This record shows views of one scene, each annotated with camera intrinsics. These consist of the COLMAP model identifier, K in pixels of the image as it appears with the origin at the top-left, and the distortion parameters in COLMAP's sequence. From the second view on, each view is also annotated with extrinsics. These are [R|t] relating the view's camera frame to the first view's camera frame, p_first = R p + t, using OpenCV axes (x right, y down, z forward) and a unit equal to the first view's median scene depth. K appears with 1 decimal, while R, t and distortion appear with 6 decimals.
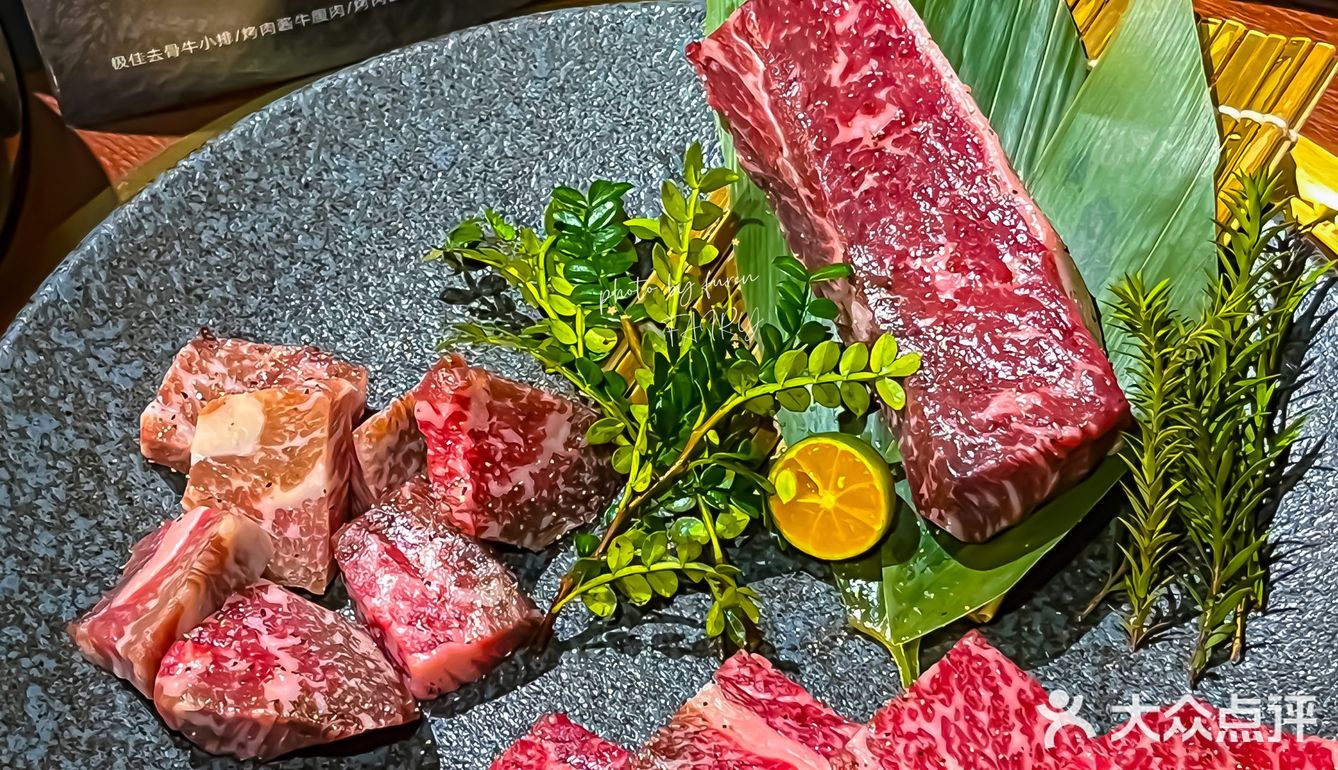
lens RADIAL K [[2773.7, 0, 669.0], [0, 2773.7, 385.0], [0, 0, 1]] dist [0.145981, -0.338930]
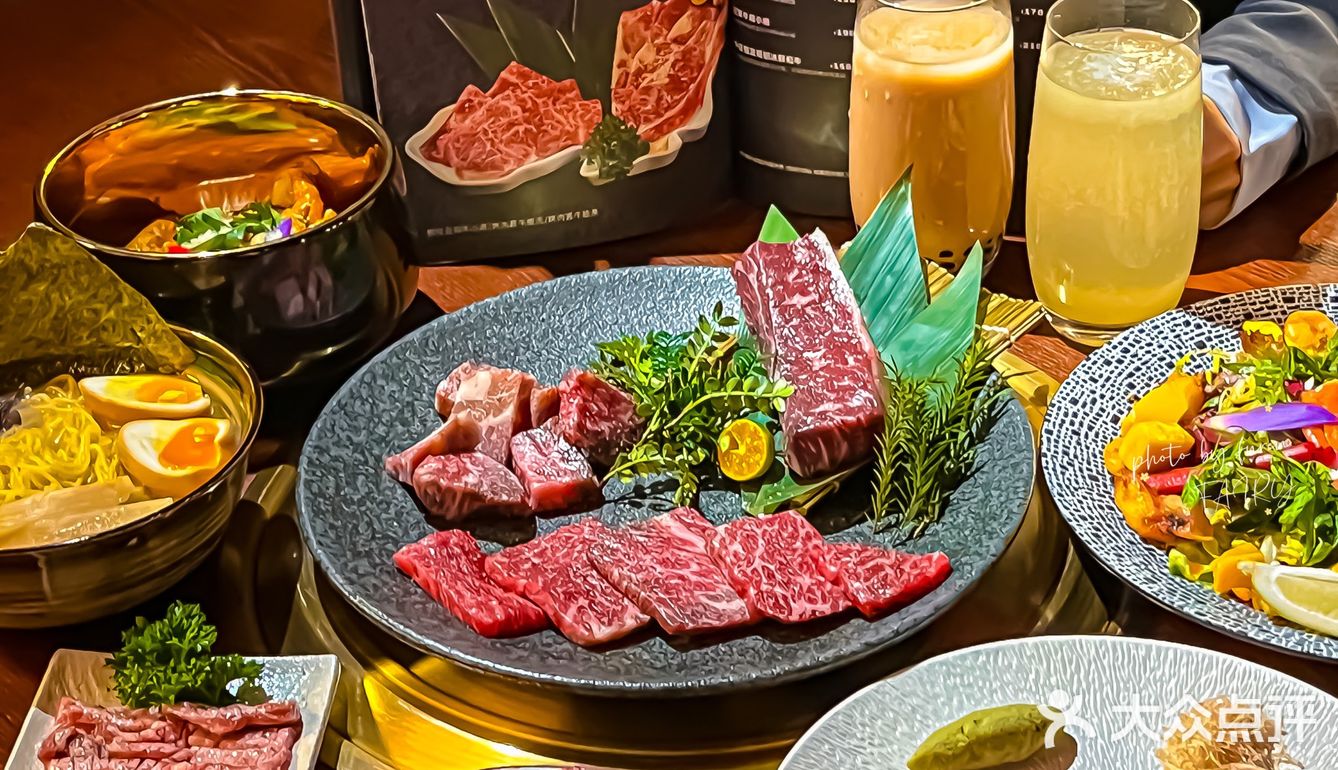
lens RADIAL K [[2773.7, 0, 669.0], [0, 2773.7, 385.0], [0, 0, 1]] dist [0.145981, -0.338930]
pose [[0.972987, 0.123904, -0.194790, 0.401669], [-0.177985, 0.939982, -0.291128, 0.608835], [0.147027, 0.317933, 0.936644, -0.970442]]
